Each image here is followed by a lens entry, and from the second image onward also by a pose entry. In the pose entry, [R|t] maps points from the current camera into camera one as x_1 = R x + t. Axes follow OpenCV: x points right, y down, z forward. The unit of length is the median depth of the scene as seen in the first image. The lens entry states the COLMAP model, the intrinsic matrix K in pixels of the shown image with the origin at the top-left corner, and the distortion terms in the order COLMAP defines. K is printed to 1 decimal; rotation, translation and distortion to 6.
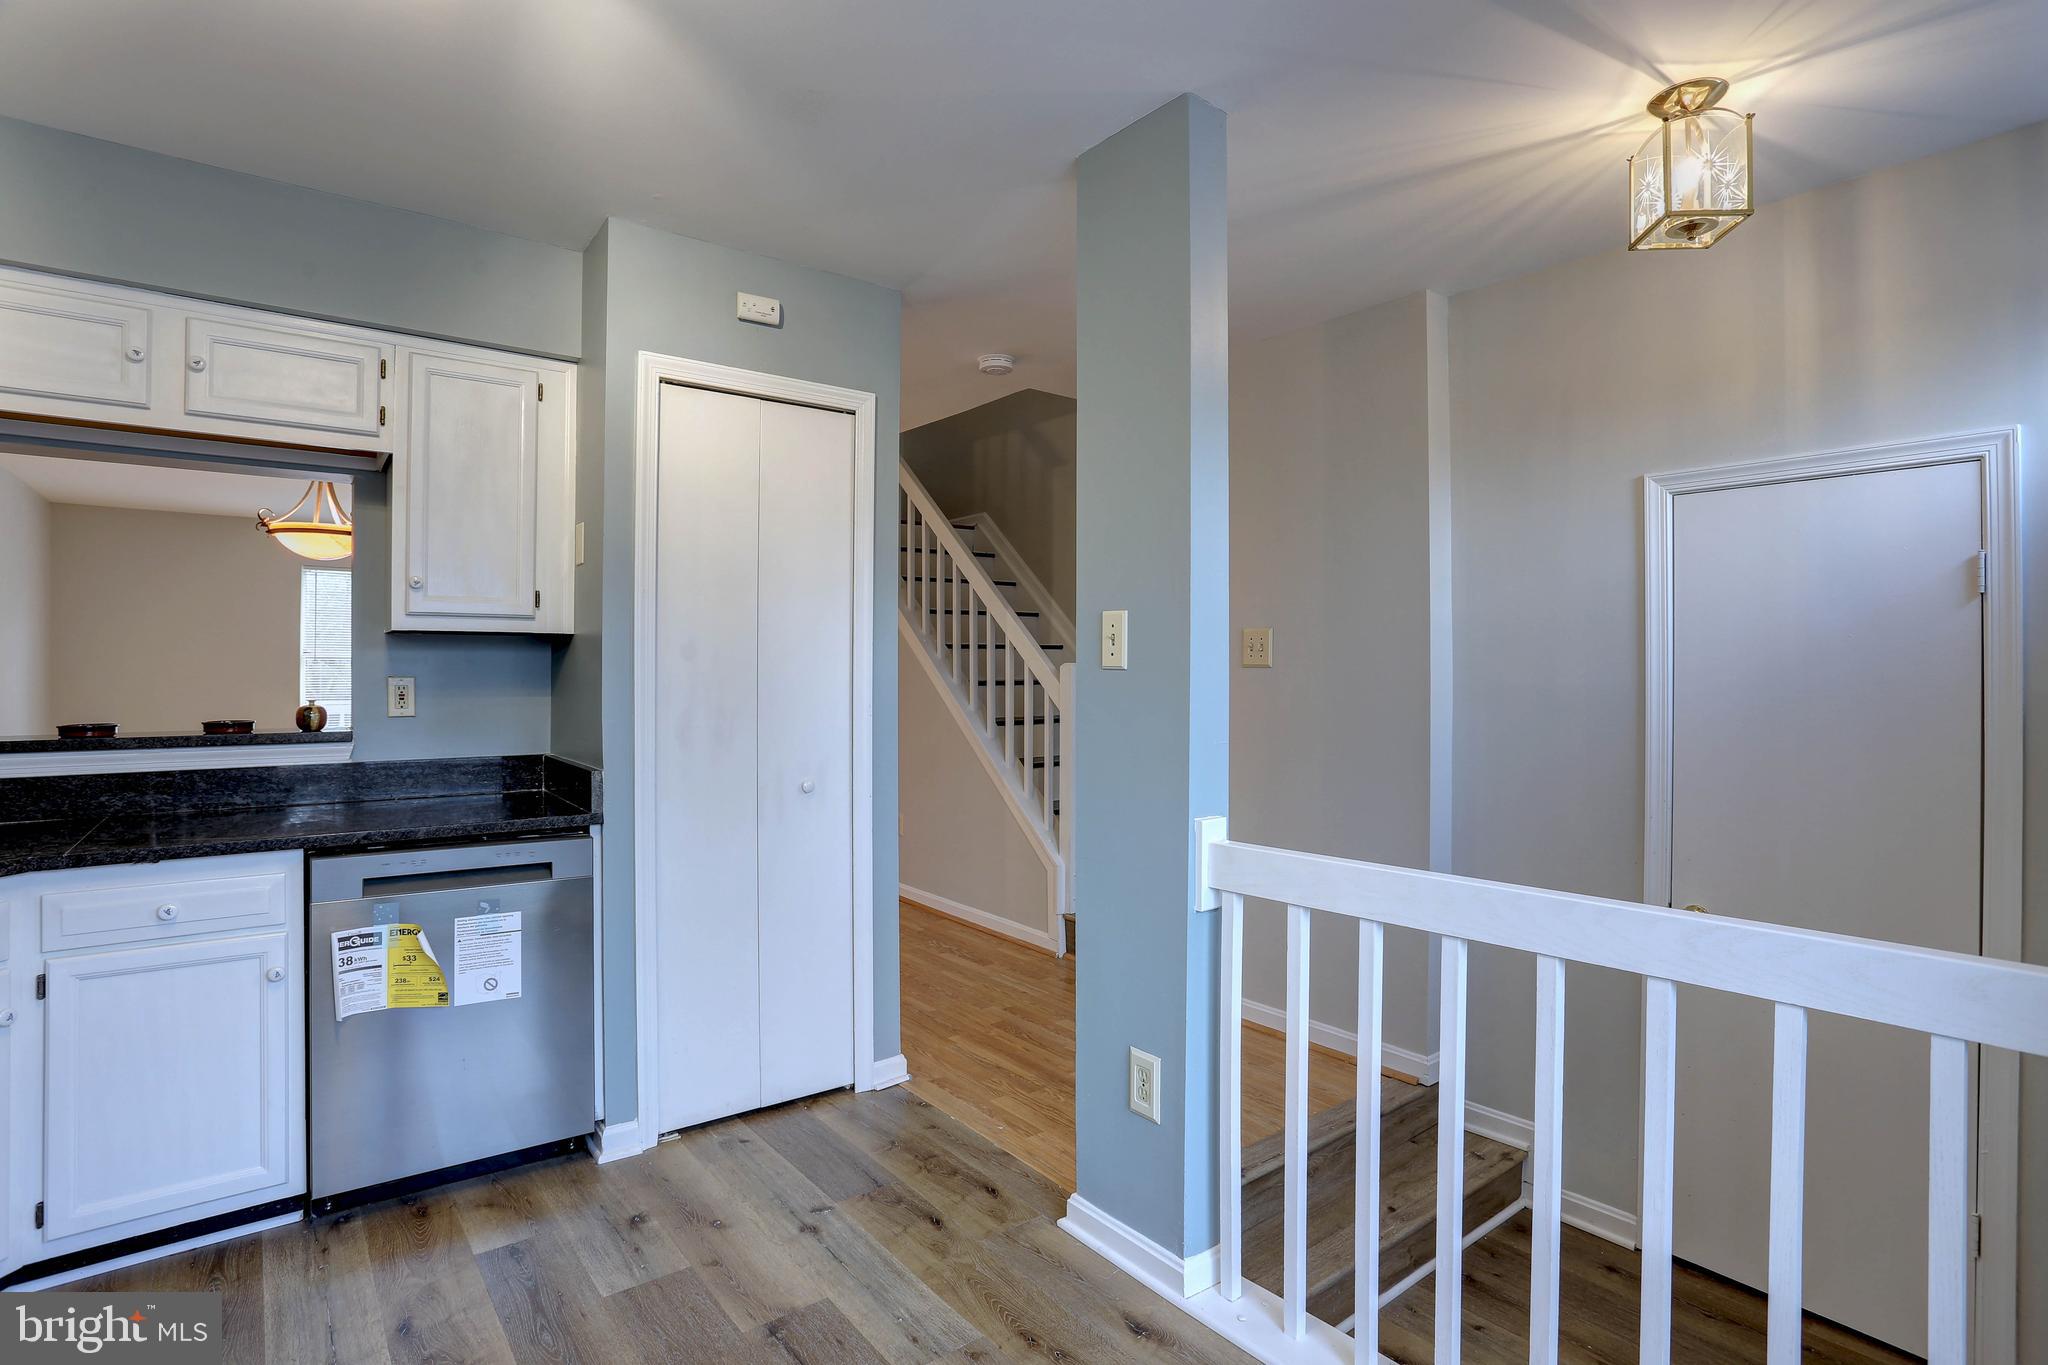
lens RADIAL K [[994.5, 0, 1016.3], [0, 994.5, 669.2], [0, 0, 1]] dist [-0.072186, 0.030419]
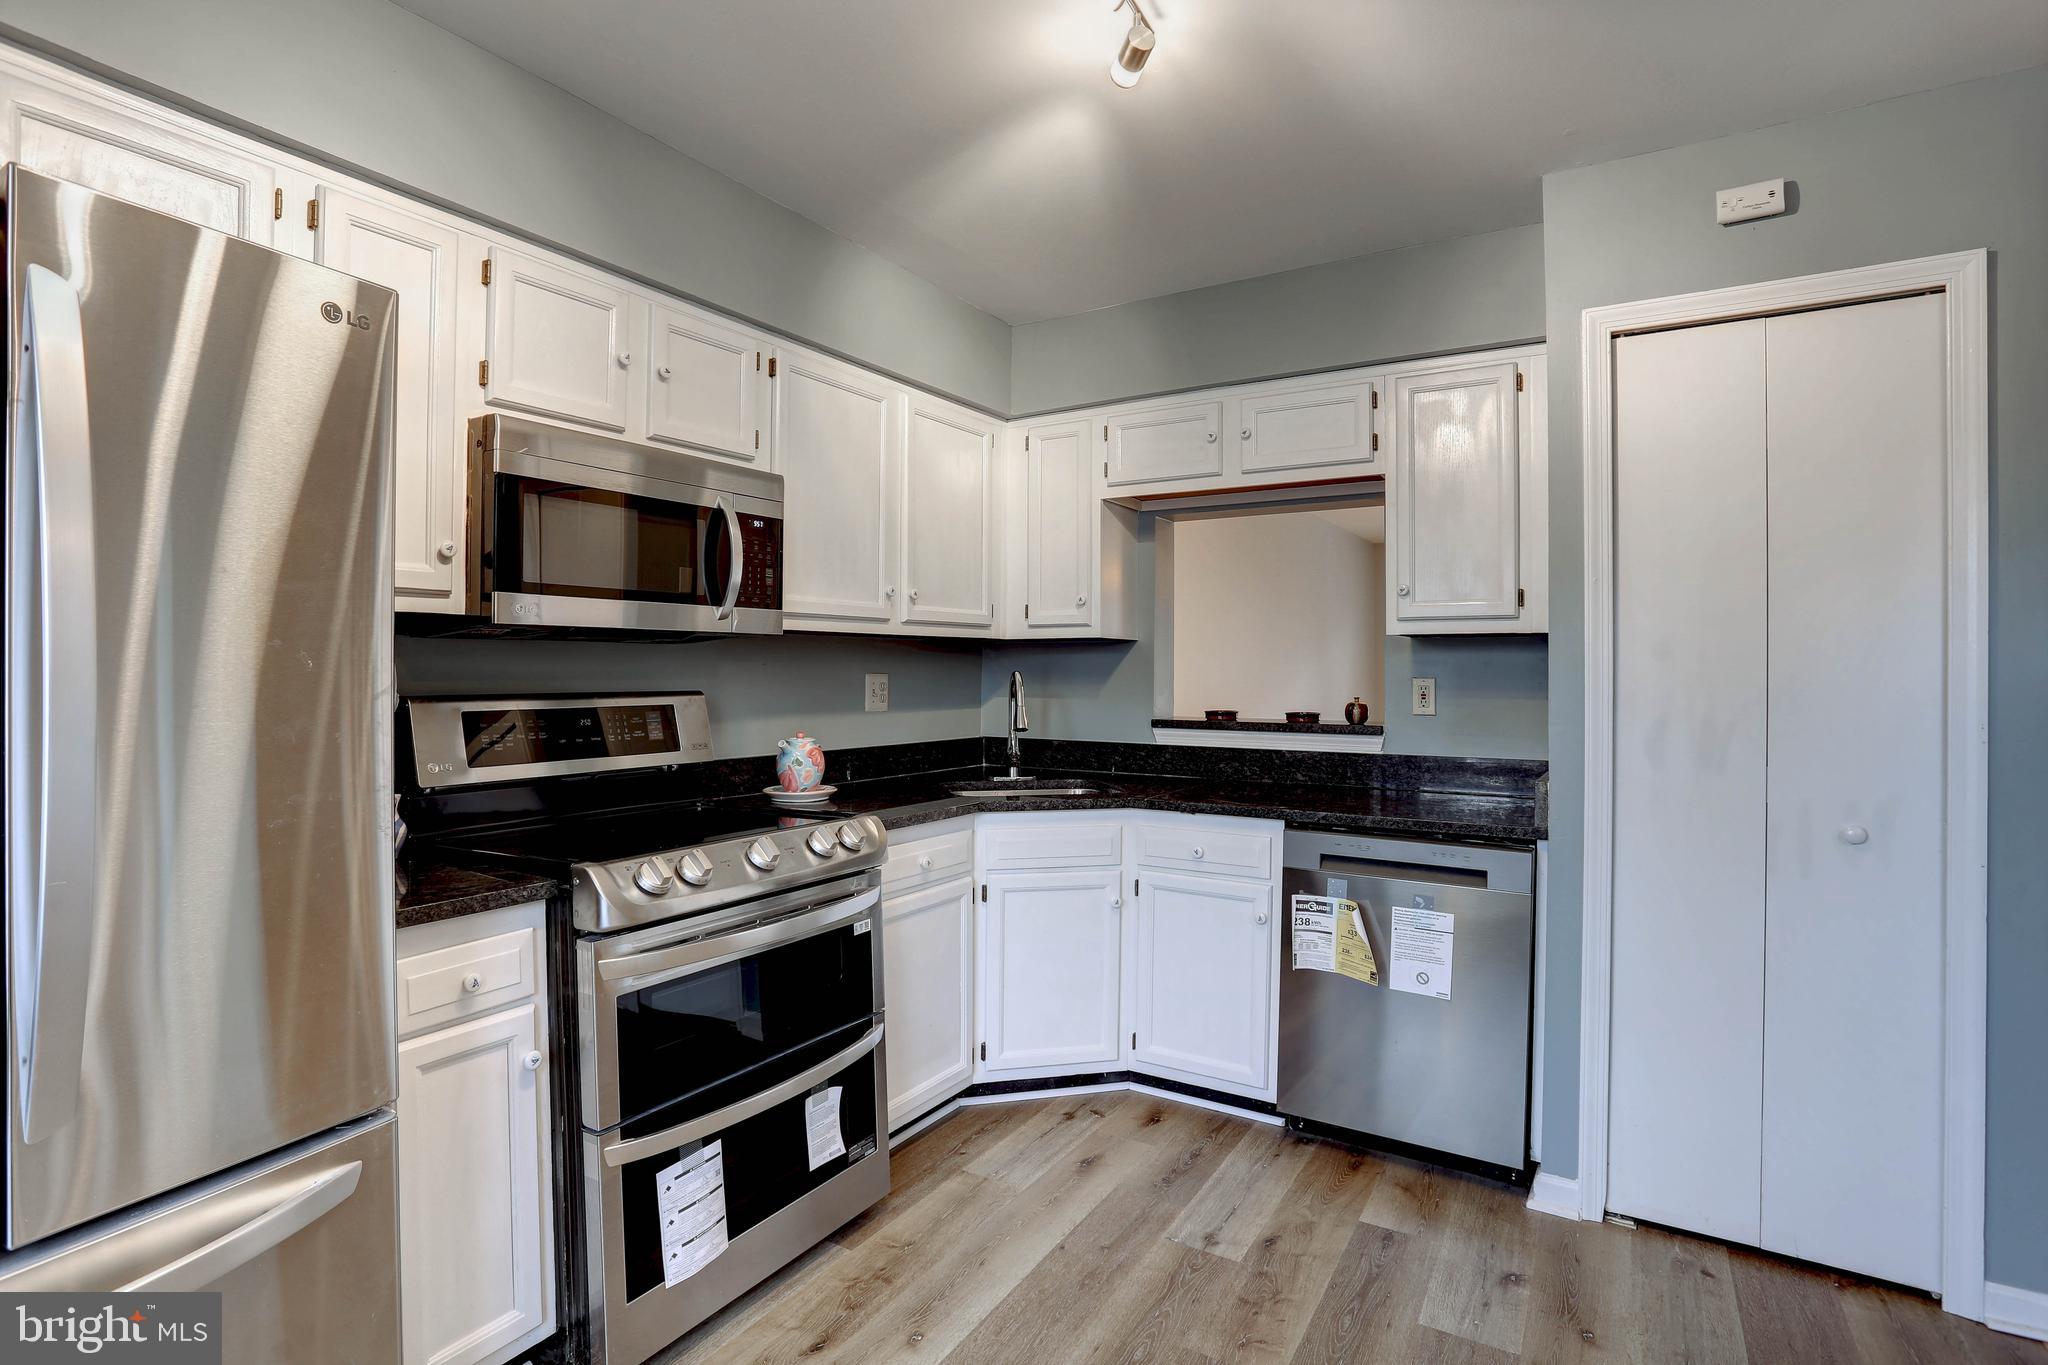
lens RADIAL K [[994.5, 0, 1016.3], [0, 994.5, 669.2], [0, 0, 1]] dist [-0.072186, 0.030419]
pose [[0.349360, -0.000111, -0.936989, 0.288868], [-0.001660, 0.999998, -0.000737, -0.000153], [0.936987, 0.001813, 0.349359, 0.249336]]
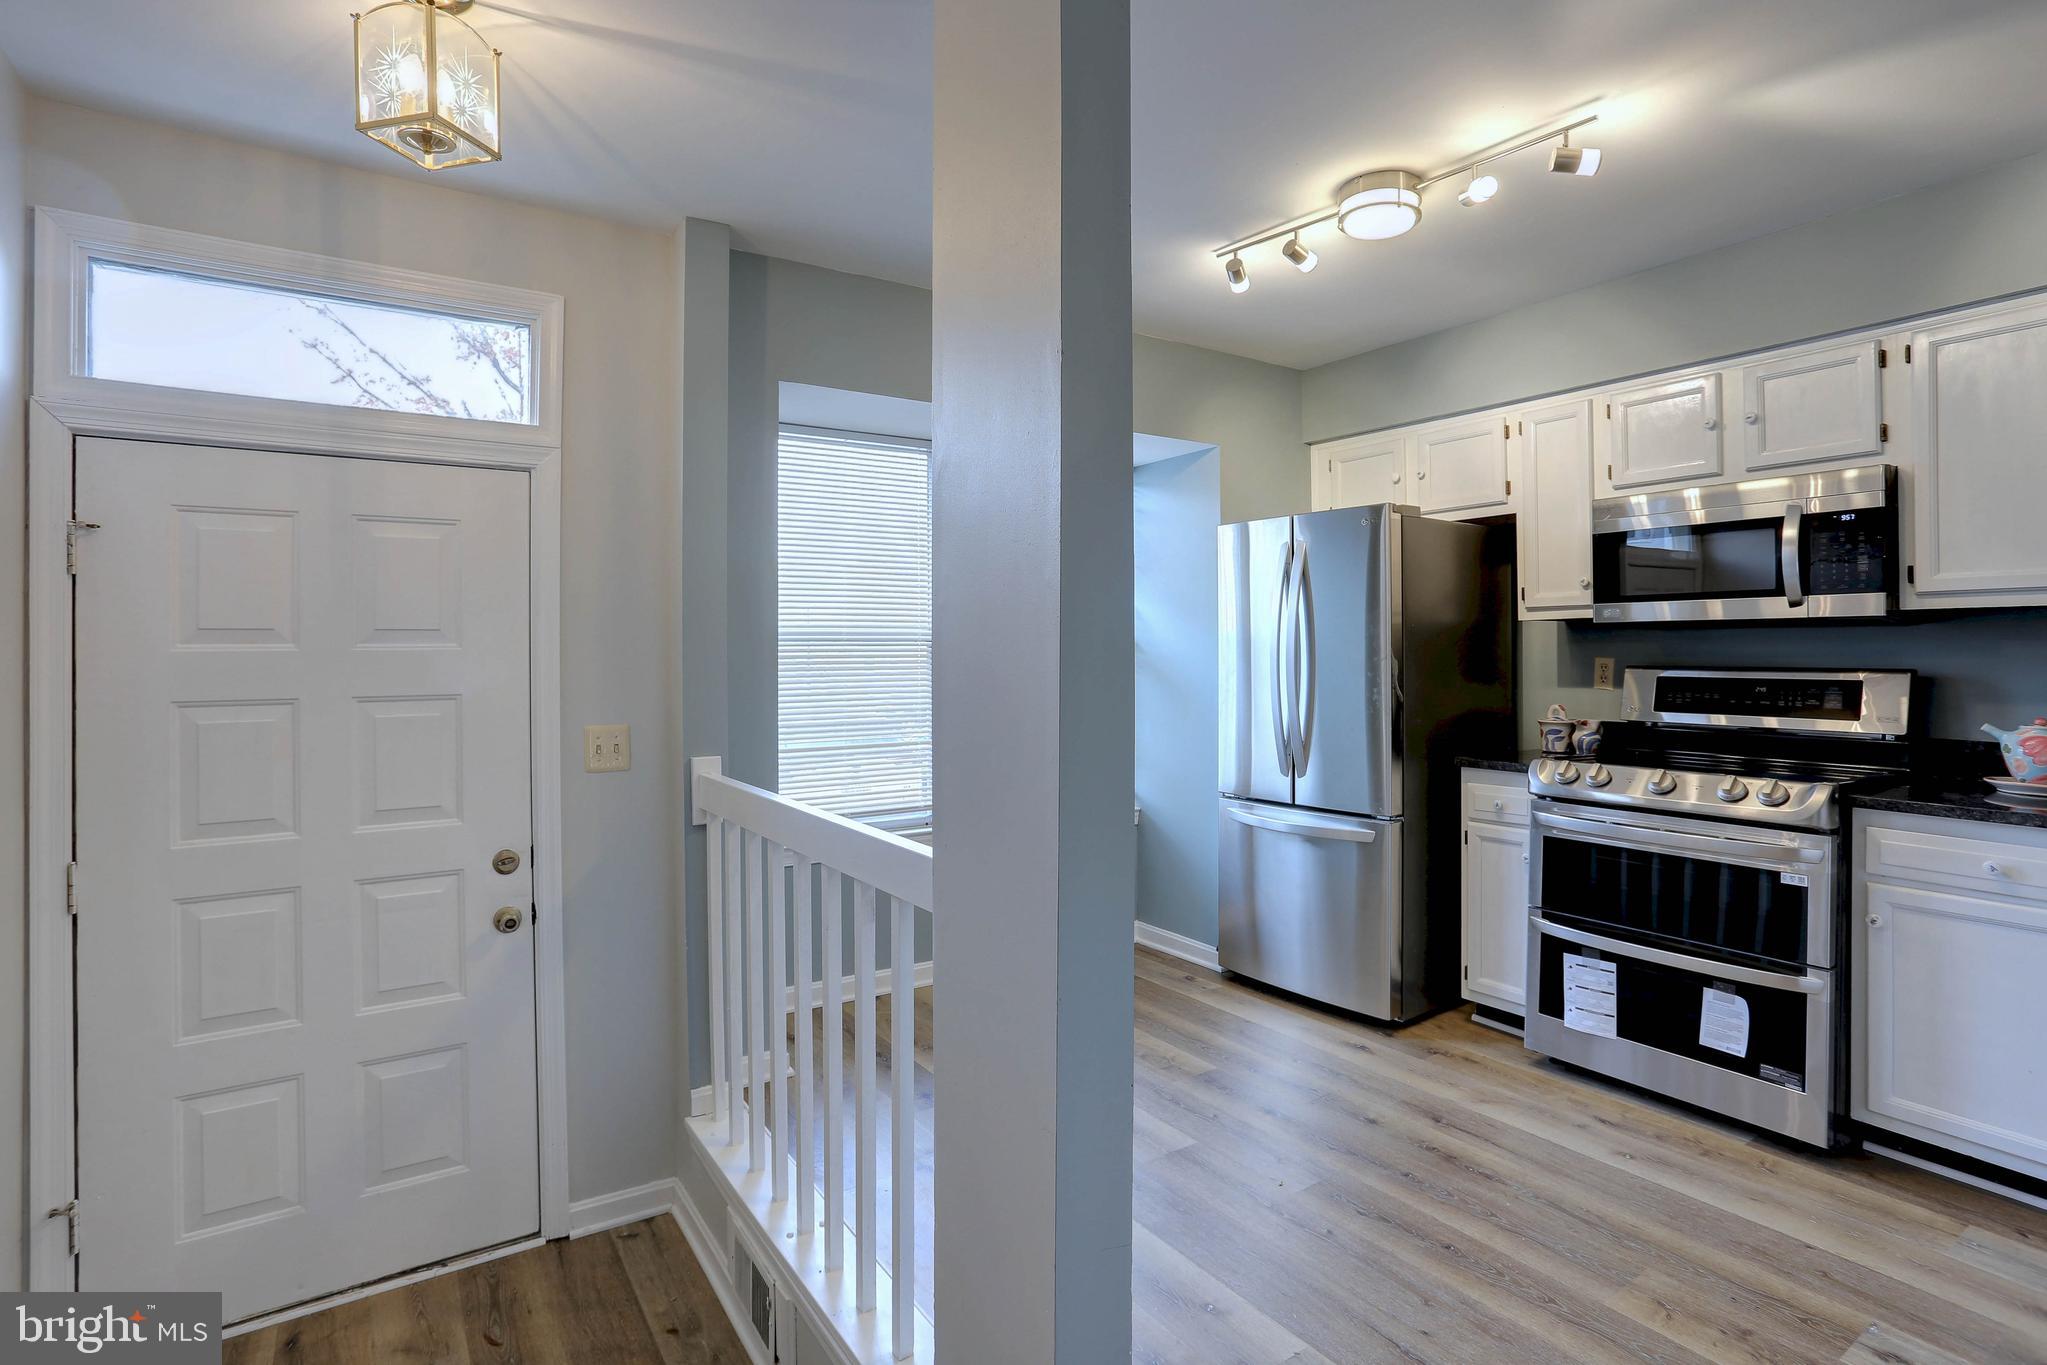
lens RADIAL K [[1011.9, 0, 1026.1], [0, 1011.9, 665.8], [0, 0, 1]] dist [-0.075899, 0.031569]
pose [[-0.997384, -0.000807, 0.072285, 0.086031], [-0.000038, 0.999943, 0.010636, 0.008183], [-0.072290, 0.010606, -0.997327, 1.556801]]
